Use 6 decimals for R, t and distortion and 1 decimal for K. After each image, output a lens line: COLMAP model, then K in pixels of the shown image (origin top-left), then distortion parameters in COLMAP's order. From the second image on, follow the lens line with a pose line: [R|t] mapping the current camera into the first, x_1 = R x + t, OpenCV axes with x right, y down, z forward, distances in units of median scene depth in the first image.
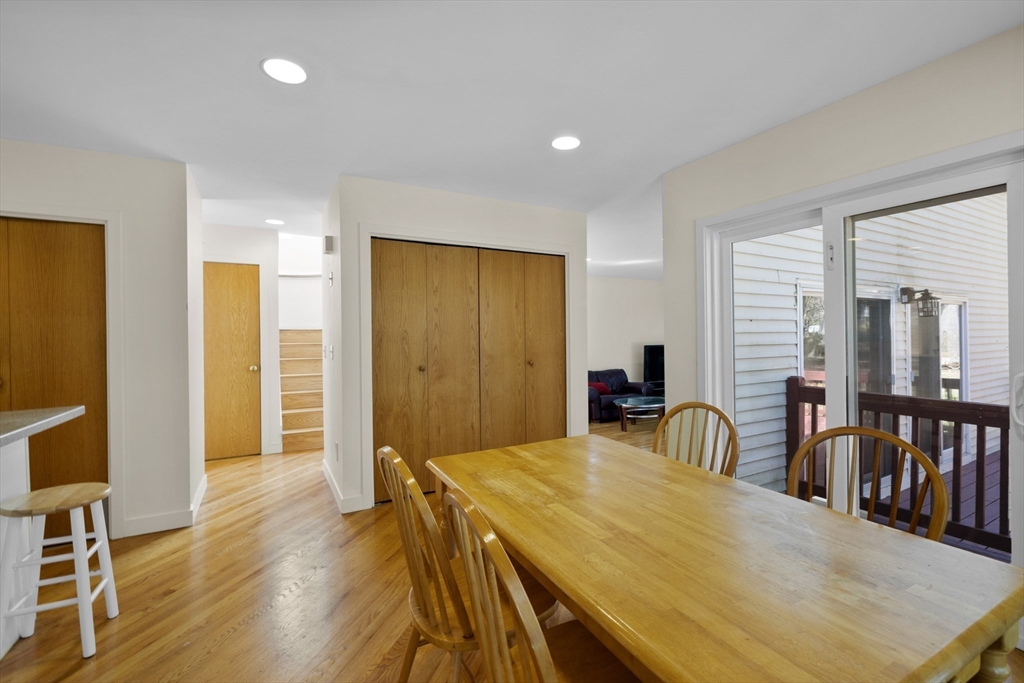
lens RADIAL K [[431.8, 0, 508.8], [0, 431.8, 338.2], [0, 0, 1]] dist [-0.001135, 0.001159]
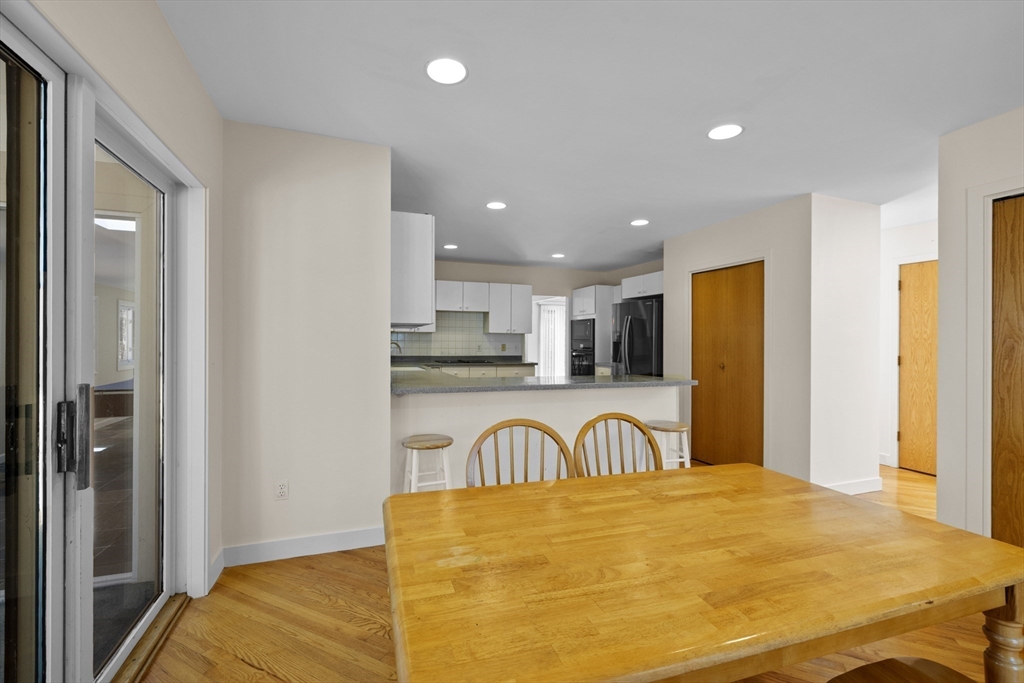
lens RADIAL K [[431.8, 0, 508.2], [0, 431.8, 340.6], [0, 0, 1]] dist [-0.001135, 0.001159]
pose [[-0.146752, 0.012848, -0.989090, 1.100167], [-0.015830, 0.999757, 0.015336, -0.014835], [0.989047, 0.017908, -0.146513, 0.728611]]
